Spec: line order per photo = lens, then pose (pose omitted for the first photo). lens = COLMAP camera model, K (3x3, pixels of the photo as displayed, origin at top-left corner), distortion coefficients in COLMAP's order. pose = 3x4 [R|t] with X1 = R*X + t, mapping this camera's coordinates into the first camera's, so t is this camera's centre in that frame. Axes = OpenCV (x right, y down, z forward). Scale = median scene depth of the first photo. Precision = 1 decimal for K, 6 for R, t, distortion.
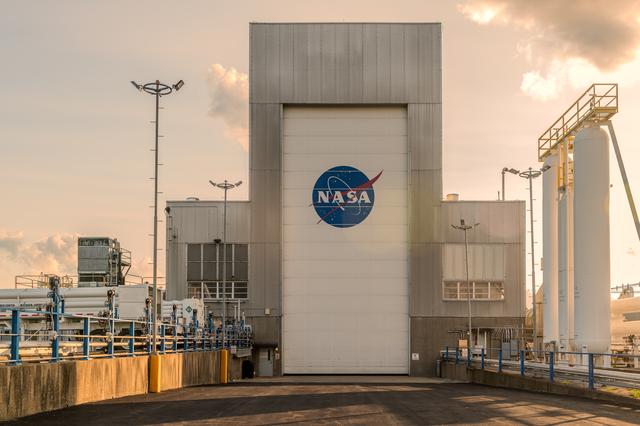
lens RADIAL K [[1019.4, 0, 320.0], [0, 1019.4, 213.0], [0, 0, 1]] dist [0.021299, 0.064838]
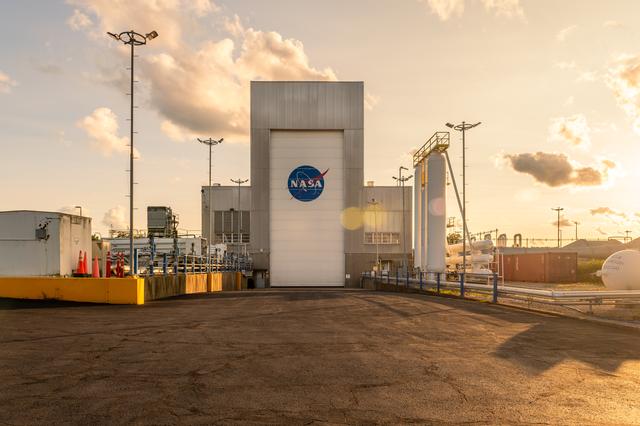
lens RADIAL K [[795.6, 0, 320.0], [0, 795.6, 213.0], [0, 0, 1]] dist [0.102068, -0.001897]
pose [[0.999409, 0.001735, 0.034335, 0.000643], [-0.003573, 0.998559, 0.053547, -0.038494], [-0.034193, -0.053638, 0.997975, -0.336871]]
